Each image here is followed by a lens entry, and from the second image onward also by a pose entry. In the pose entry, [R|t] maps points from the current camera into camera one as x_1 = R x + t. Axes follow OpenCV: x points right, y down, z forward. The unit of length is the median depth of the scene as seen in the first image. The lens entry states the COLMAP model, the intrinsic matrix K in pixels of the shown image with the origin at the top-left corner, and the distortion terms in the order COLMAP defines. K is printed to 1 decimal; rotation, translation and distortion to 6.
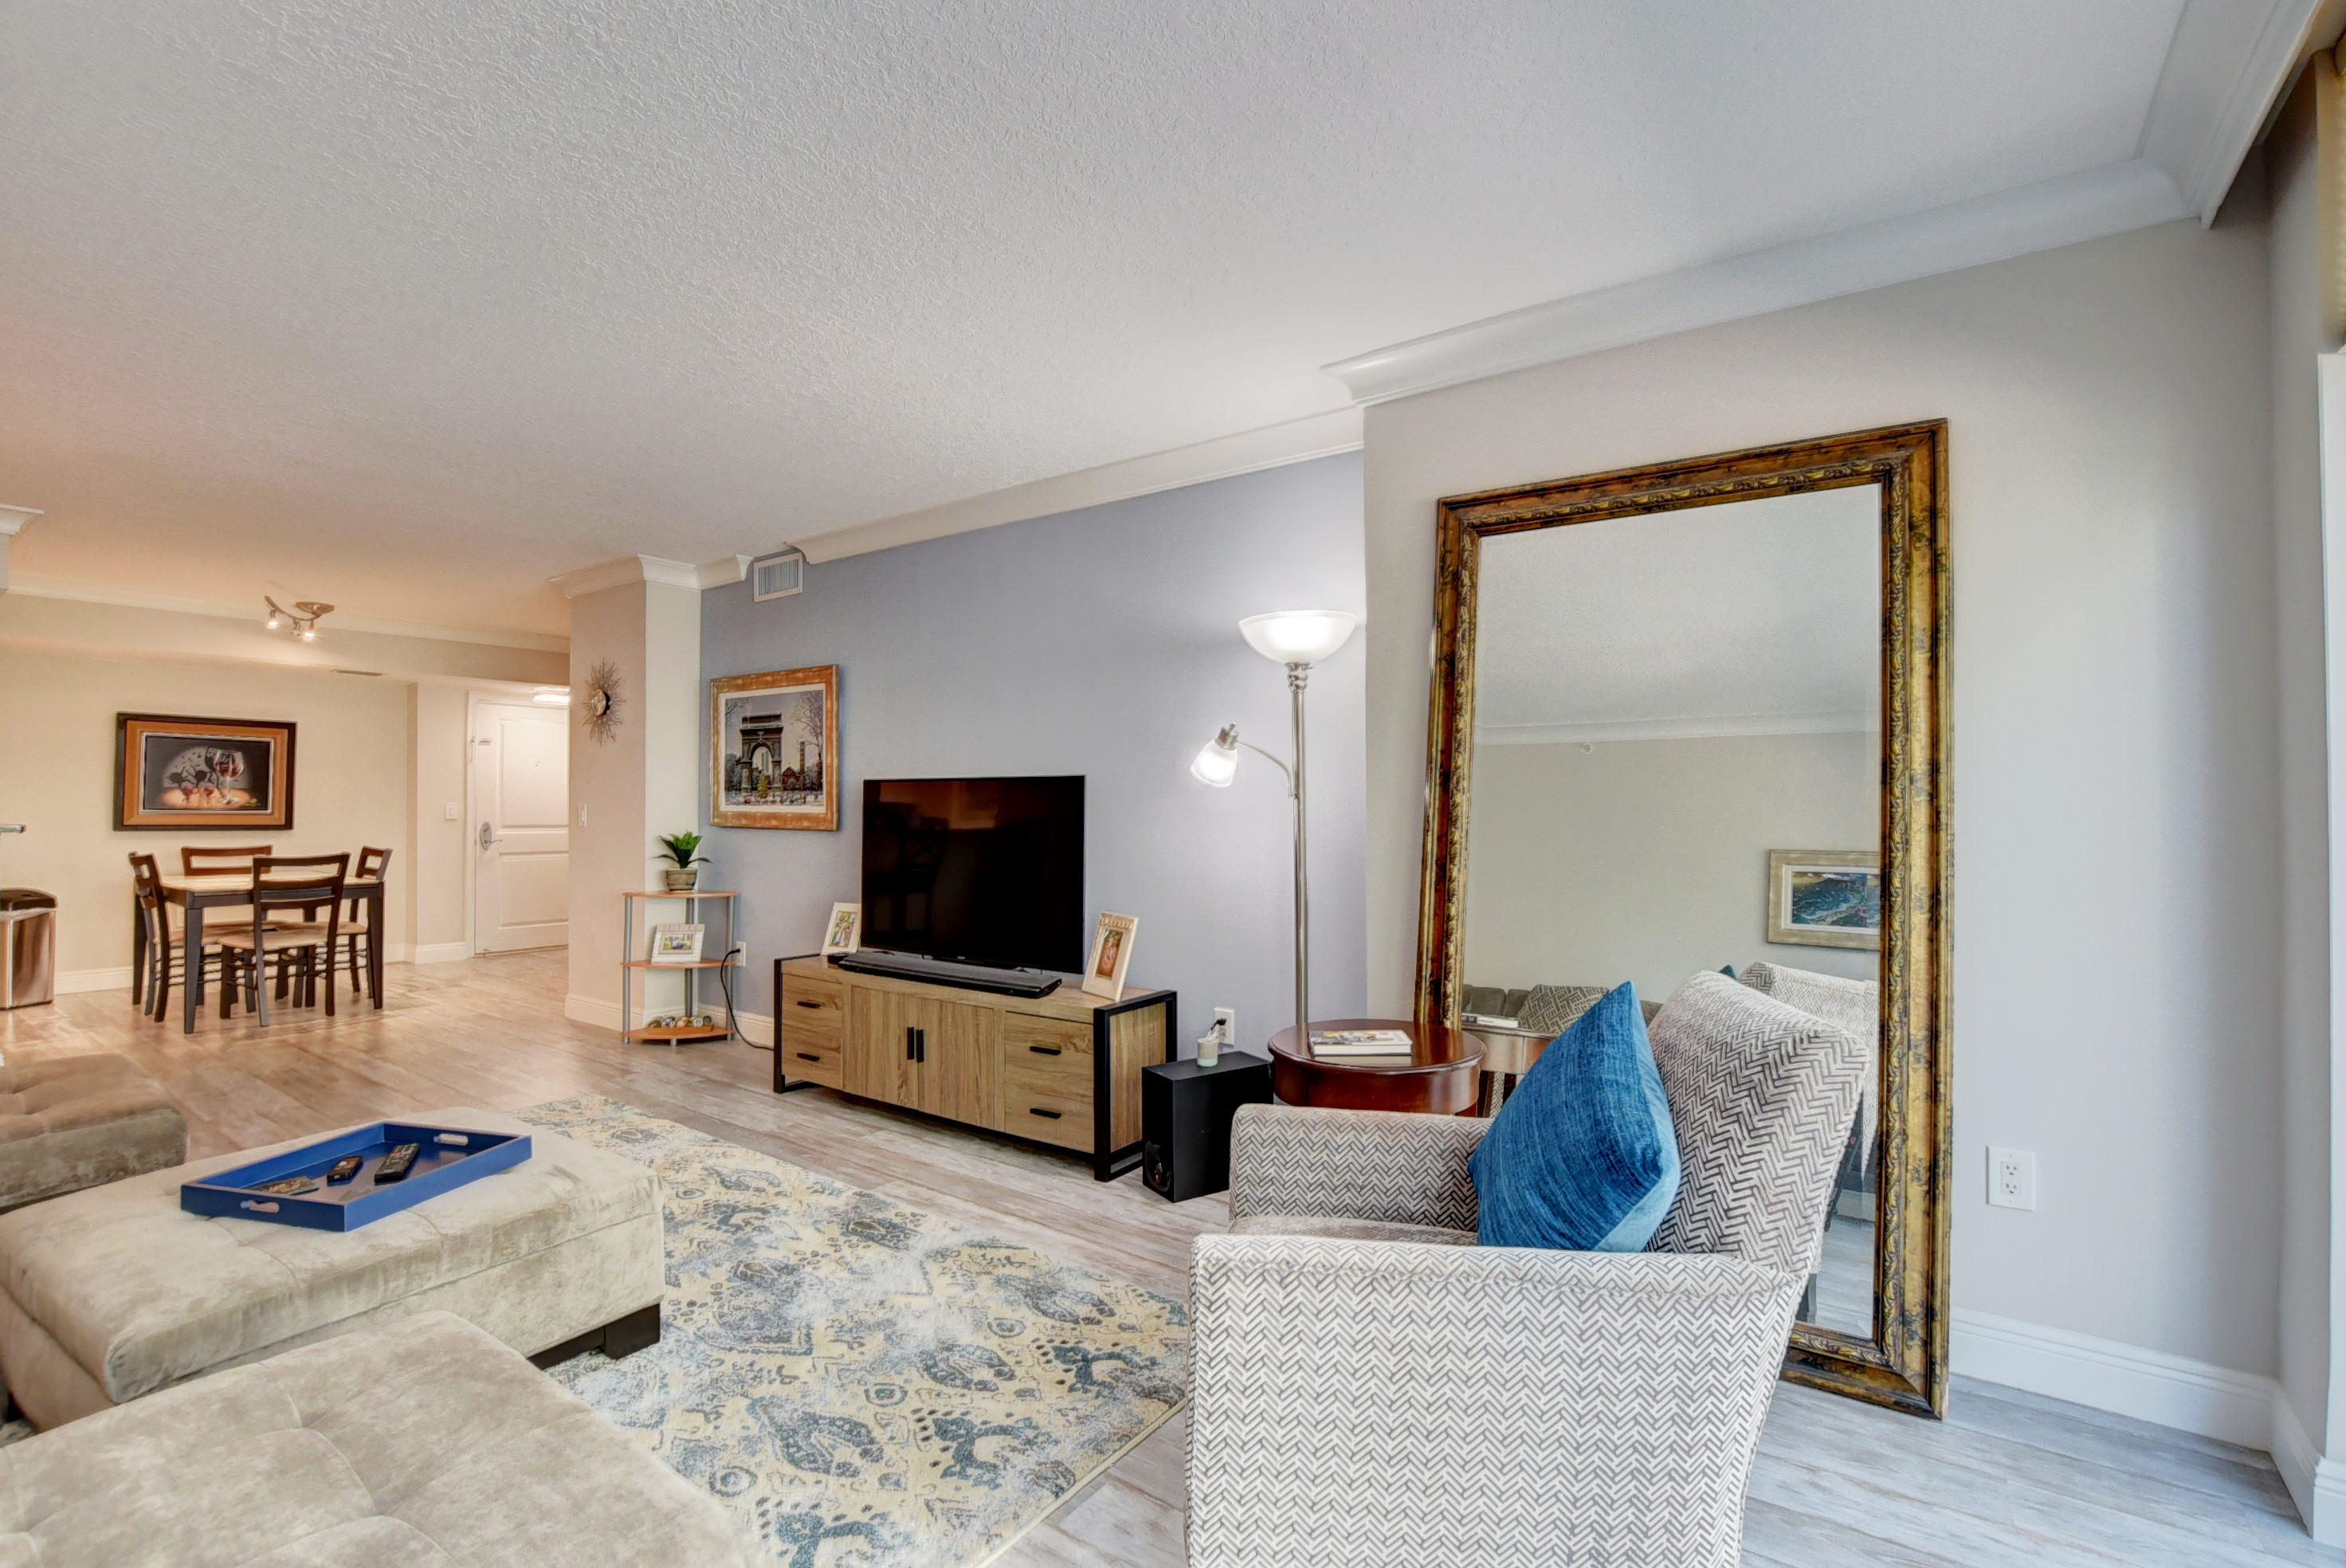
lens RADIAL K [[1040.3, 0, 1174.3], [0, 1040.3, 795.2], [0, 0, 1]] dist [-0.034808, 0.006394]
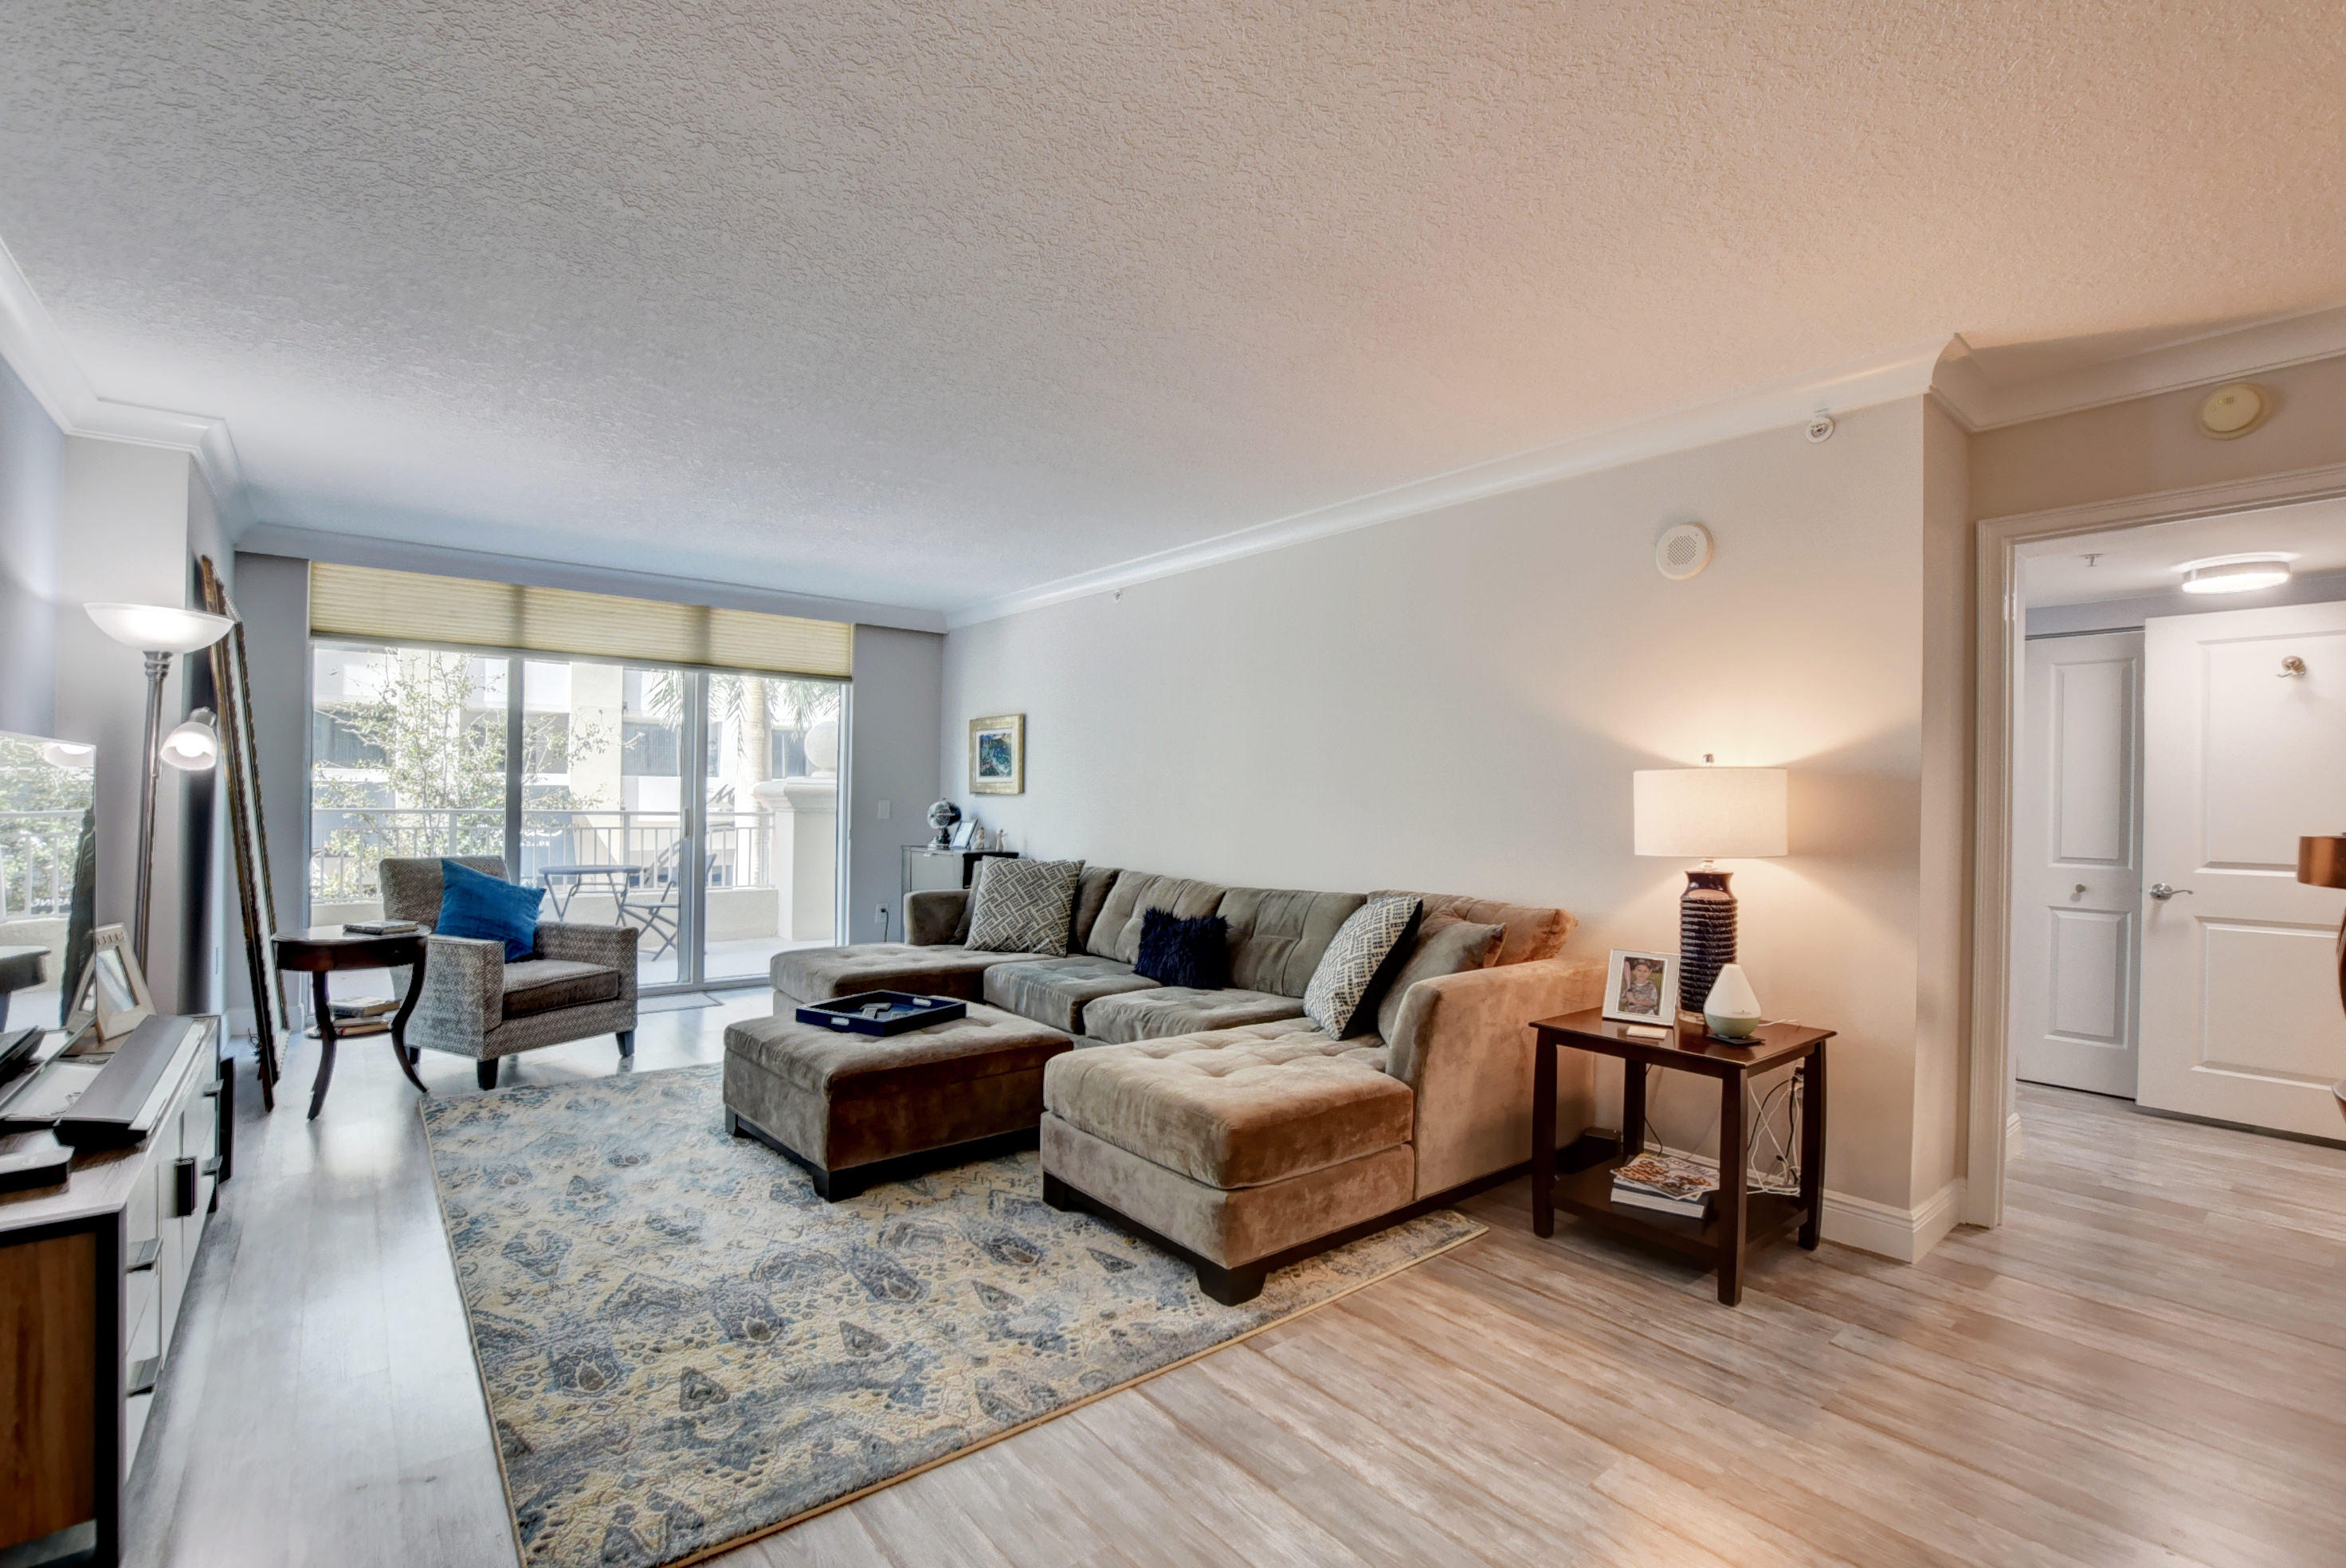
lens RADIAL K [[1040.3, 0, 1181.4], [0, 1040.3, 796.7], [0, 0, 1]] dist [-0.034808, 0.006394]
pose [[-0.965286, -0.016272, 0.260689, -0.739862], [-0.020246, 0.999716, -0.012565, 0.007795], [-0.260411, -0.017407, -0.965341, 1.101470]]
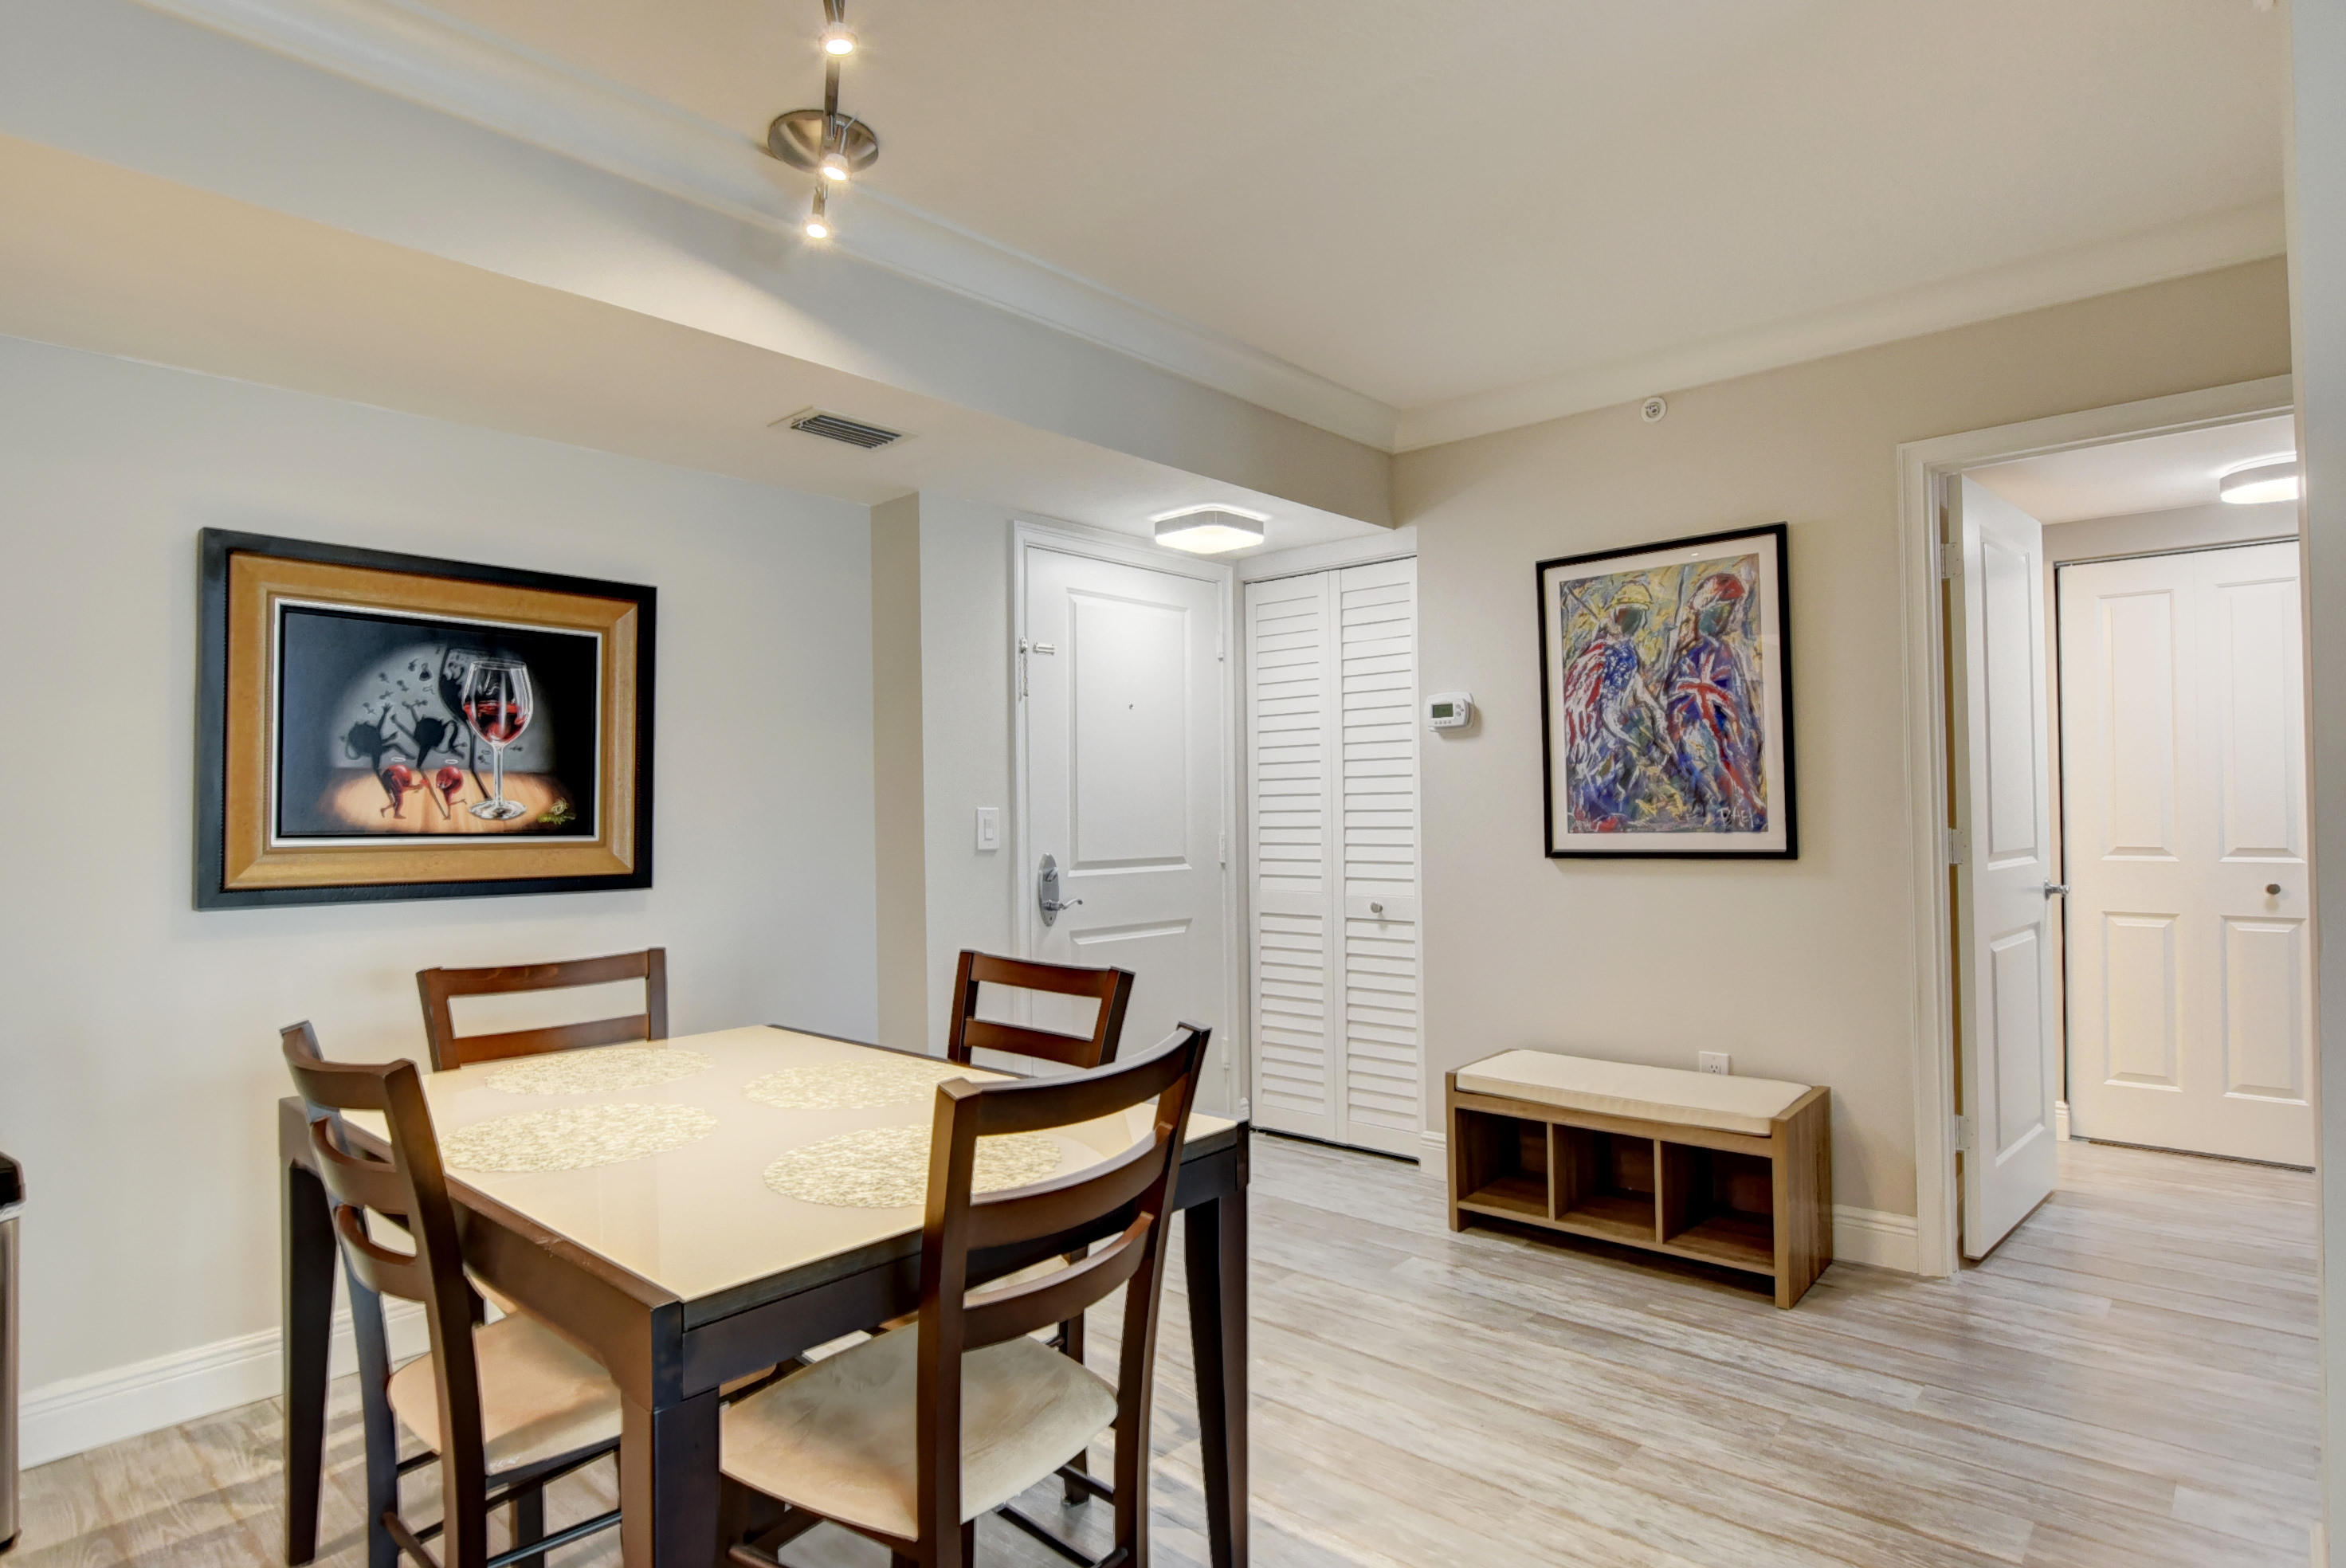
lens RADIAL K [[1247.5, 0, 1175.6], [0, 1247.5, 794.4], [0, 0, 1]] dist [-0.023524, 0.007863]
pose [[0.994805, -0.018544, -0.100093, -0.936480], [0.018111, 0.999822, -0.005240, 0.009979], [0.100172, 0.003400, 0.994964, 0.857336]]
